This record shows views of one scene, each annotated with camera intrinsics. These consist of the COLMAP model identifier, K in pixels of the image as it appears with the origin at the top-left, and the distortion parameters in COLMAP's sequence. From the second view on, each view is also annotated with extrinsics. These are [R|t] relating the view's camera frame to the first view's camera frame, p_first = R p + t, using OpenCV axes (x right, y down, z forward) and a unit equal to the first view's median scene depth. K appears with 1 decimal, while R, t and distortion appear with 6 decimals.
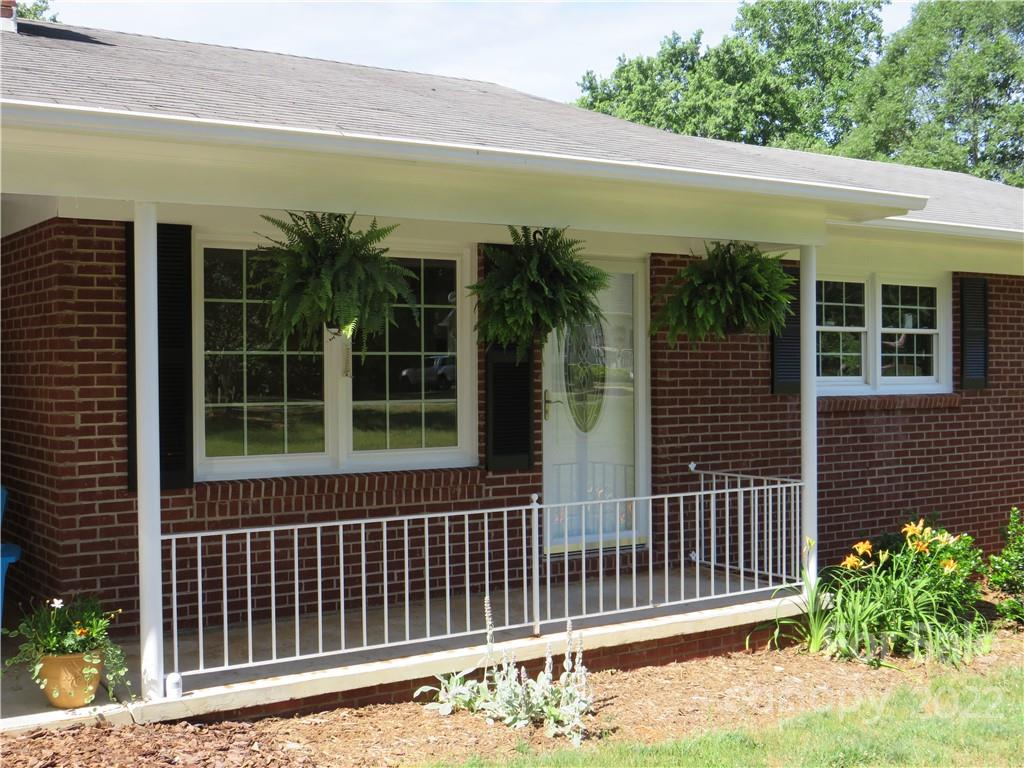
lens RADIAL K [[1280.0, 0, 512.2], [0, 1280.0, 382.8], [0, 0, 1]] dist [-0.074694, 0.000000]
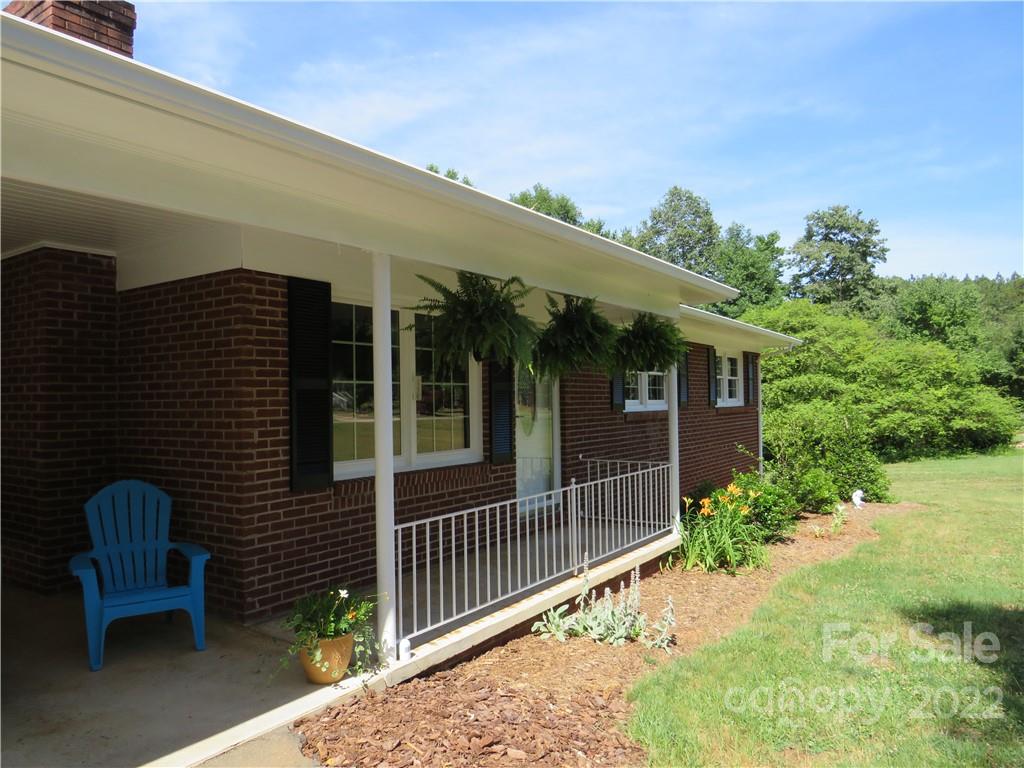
lens RADIAL K [[728.6, 0, 511.1], [0, 728.6, 384.6], [0, 0, 1]] dist [-0.023827, 0.001468]
pose [[0.931173, -0.000293, 0.364576, -0.366853], [0.013318, 0.999360, -0.033212, 0.006971], [-0.364333, 0.035782, 0.930581, 0.260082]]
